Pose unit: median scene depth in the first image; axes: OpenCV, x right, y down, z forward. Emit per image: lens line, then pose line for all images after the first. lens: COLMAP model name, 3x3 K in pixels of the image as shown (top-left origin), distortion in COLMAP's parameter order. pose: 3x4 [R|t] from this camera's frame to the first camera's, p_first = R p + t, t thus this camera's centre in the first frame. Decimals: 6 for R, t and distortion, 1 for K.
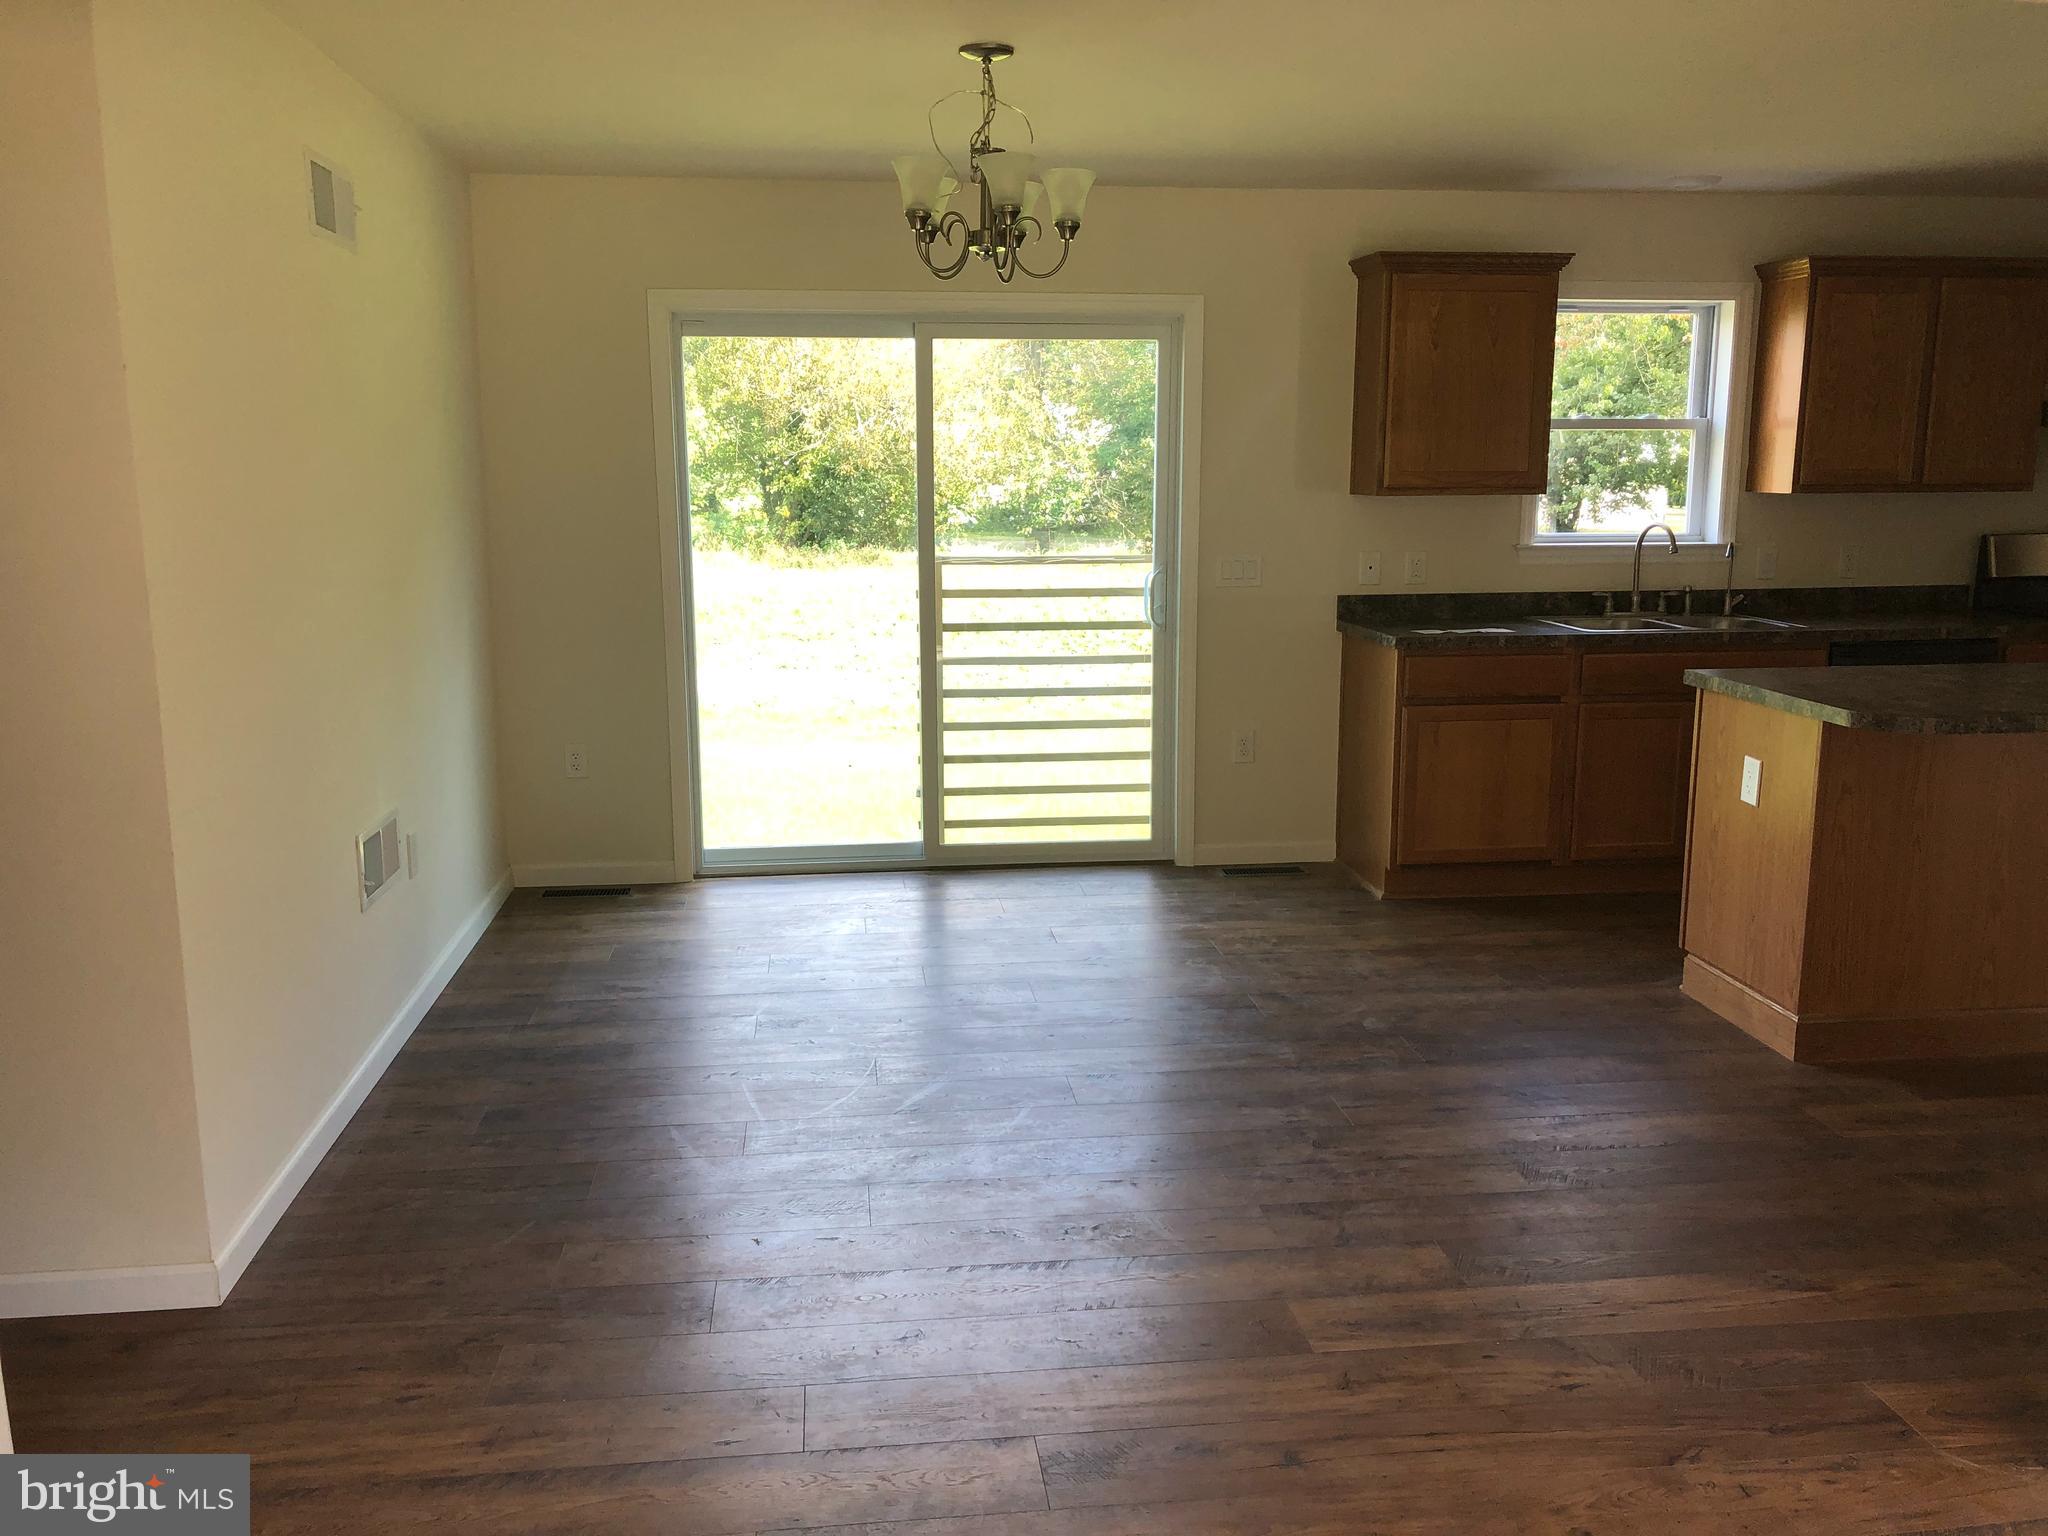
lens RADIAL K [[1730.0, 0, 1024.0], [0, 1730.0, 768.0], [0, 0, 1]] dist [0.068581, -0.141893]
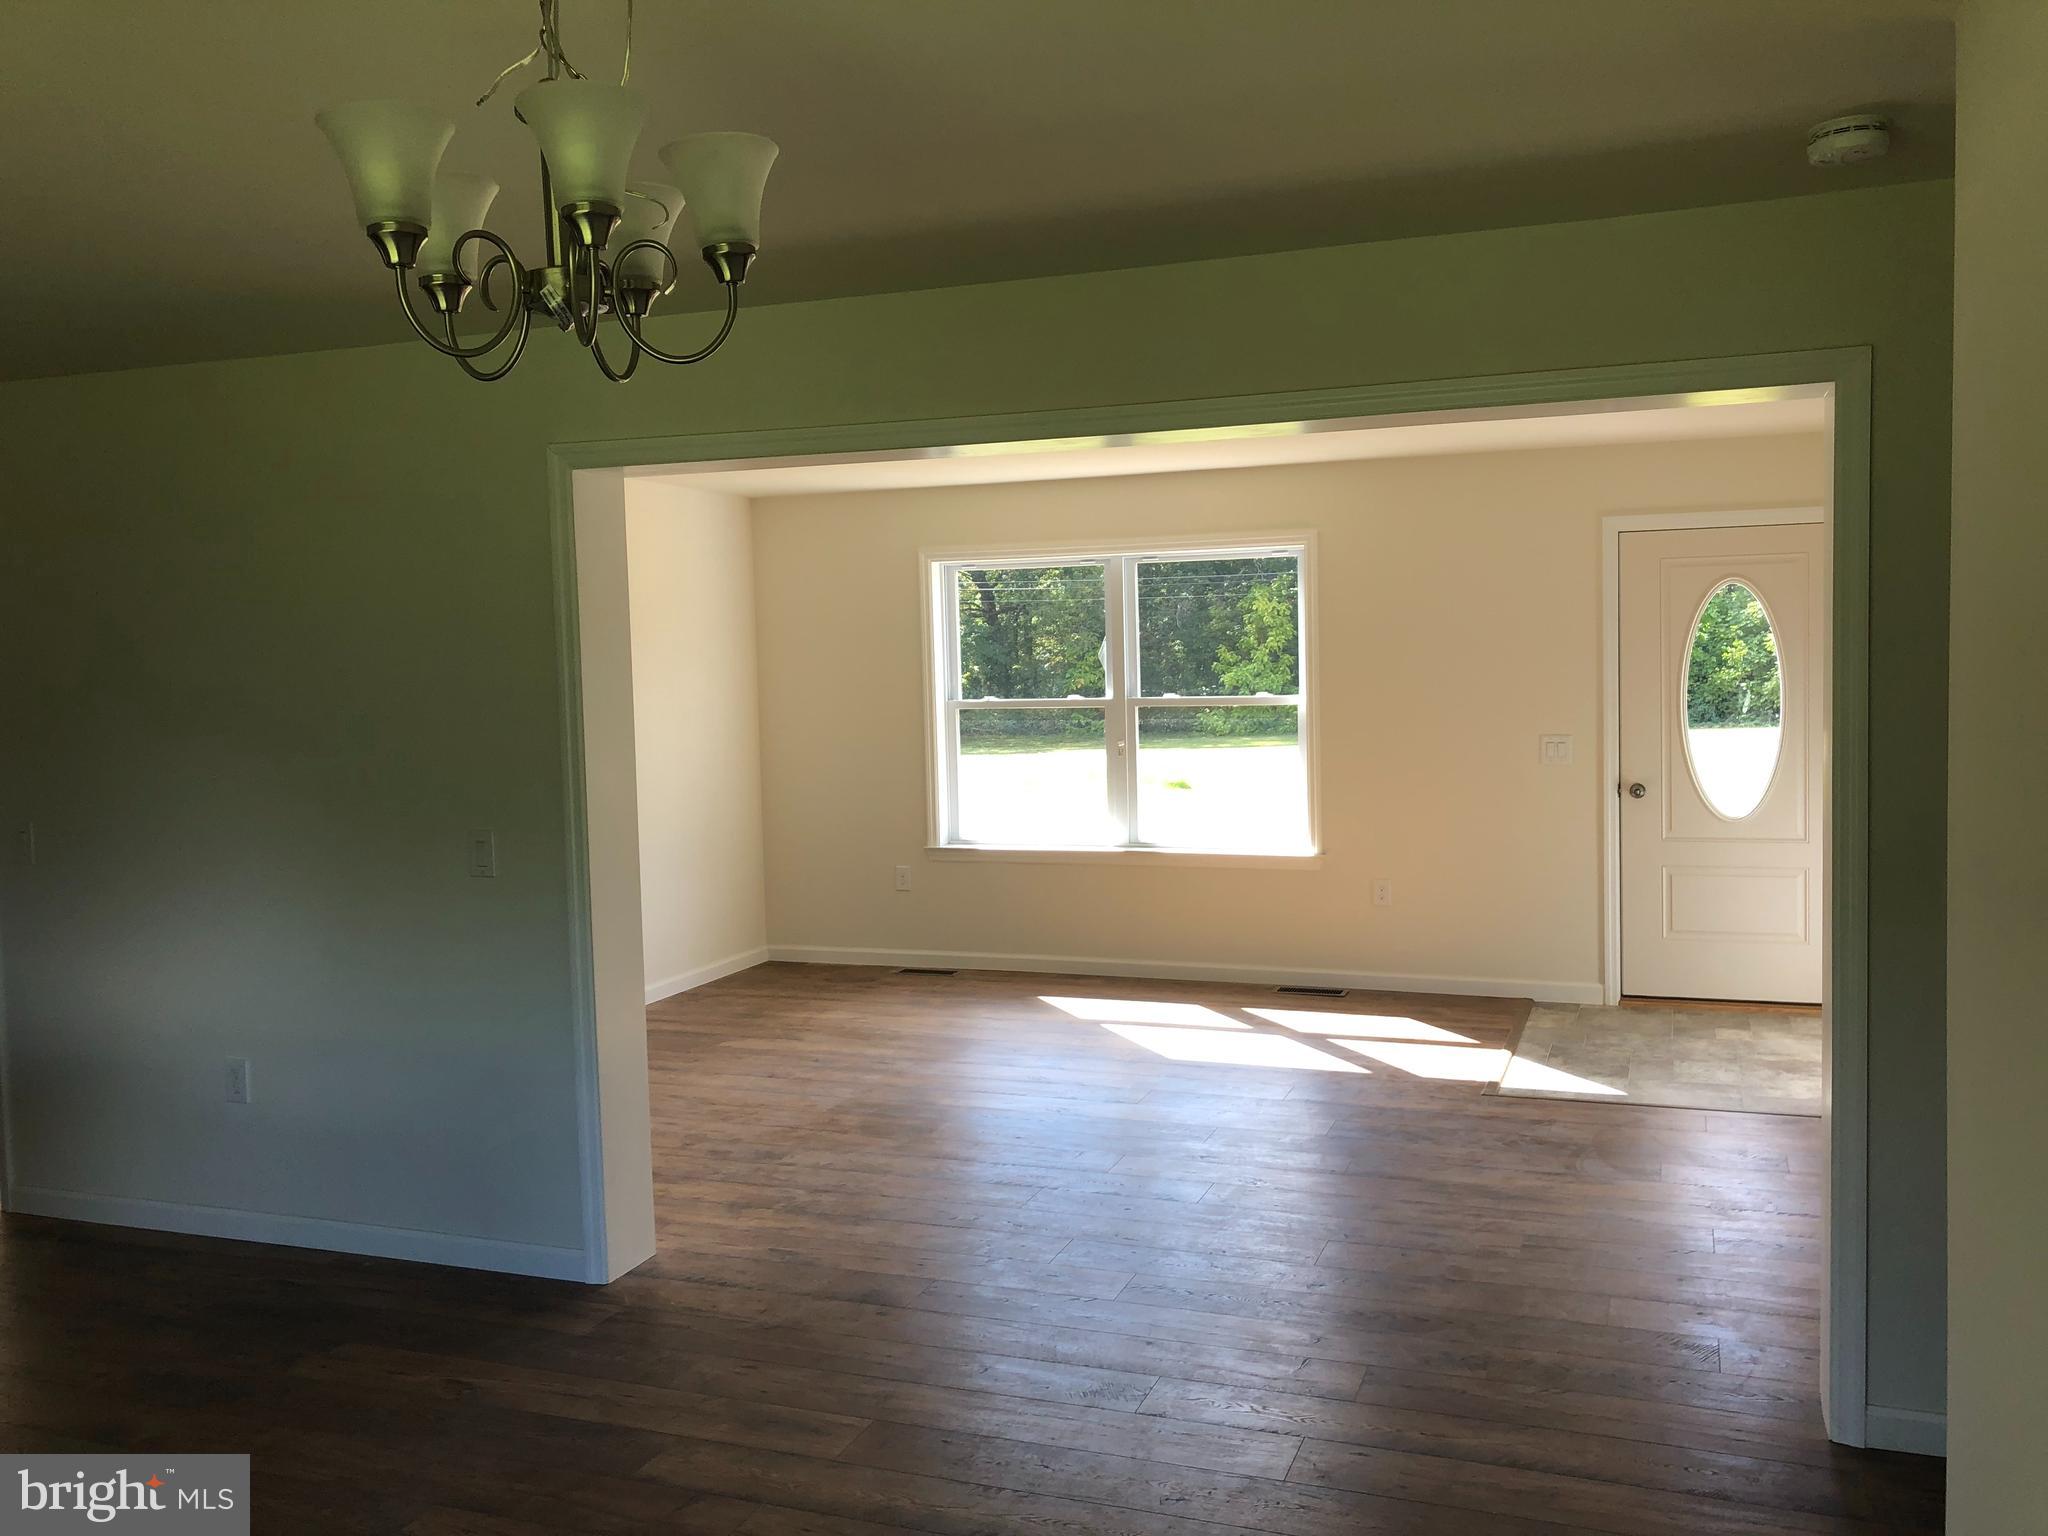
lens RADIAL K [[1730.0, 0, 1024.0], [0, 1730.0, 768.0], [0, 0, 1]] dist [0.068581, -0.141893]
pose [[-0.889208, -0.008940, 0.457415, -0.515793], [0.103920, 0.969728, 0.220971, -0.395733], [-0.445544, 0.244024, -0.861361, 2.032038]]
